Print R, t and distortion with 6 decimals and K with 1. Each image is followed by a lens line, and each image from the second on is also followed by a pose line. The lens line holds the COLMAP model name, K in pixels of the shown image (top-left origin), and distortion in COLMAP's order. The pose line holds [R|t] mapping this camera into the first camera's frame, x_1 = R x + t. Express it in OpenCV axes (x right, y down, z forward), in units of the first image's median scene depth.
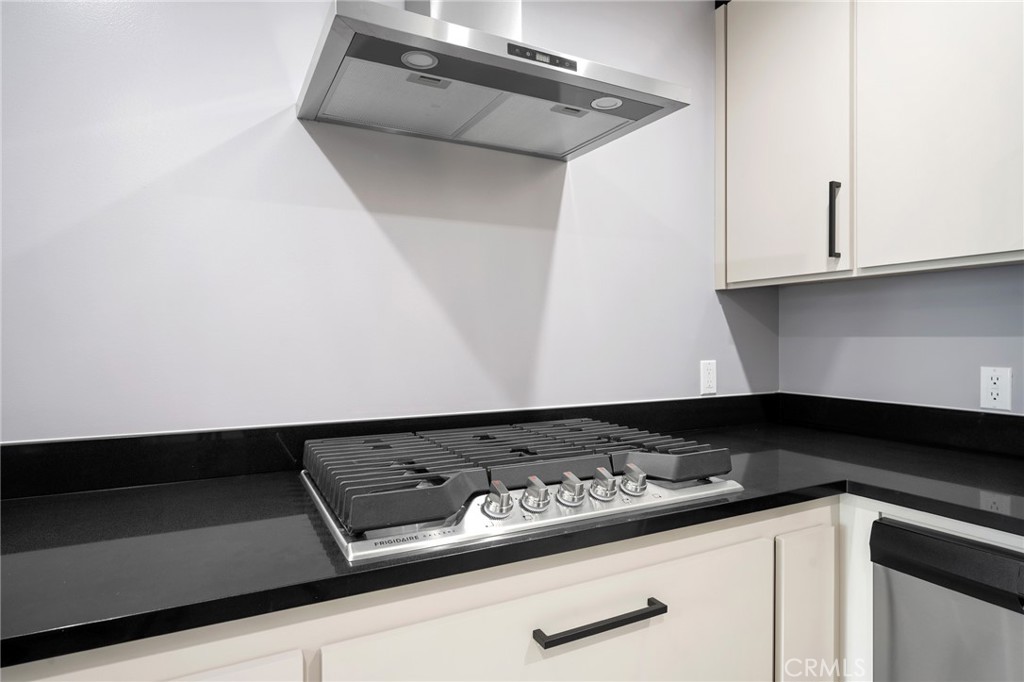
lens RADIAL K [[547.1, 0, 512.0], [0, 547.1, 341.0], [0, 0, 1]] dist [0.000428, -0.000448]
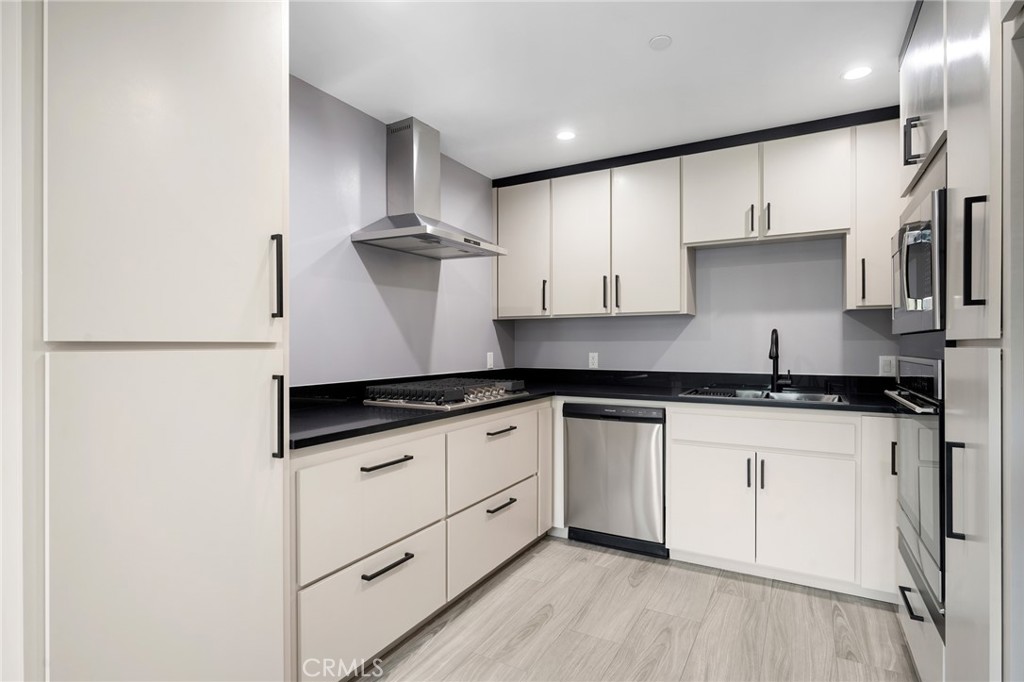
lens RADIAL K [[517.2, 0, 512.0], [0, 517.2, 341.0], [0, 0, 1]] dist [0.000123, -0.000001]
pose [[0.839382, 0.001742, 0.543540, -0.816564], [0.001814, 0.999980, -0.006006, 0.002748], [-0.543539, 0.006027, 0.839362, -0.898797]]
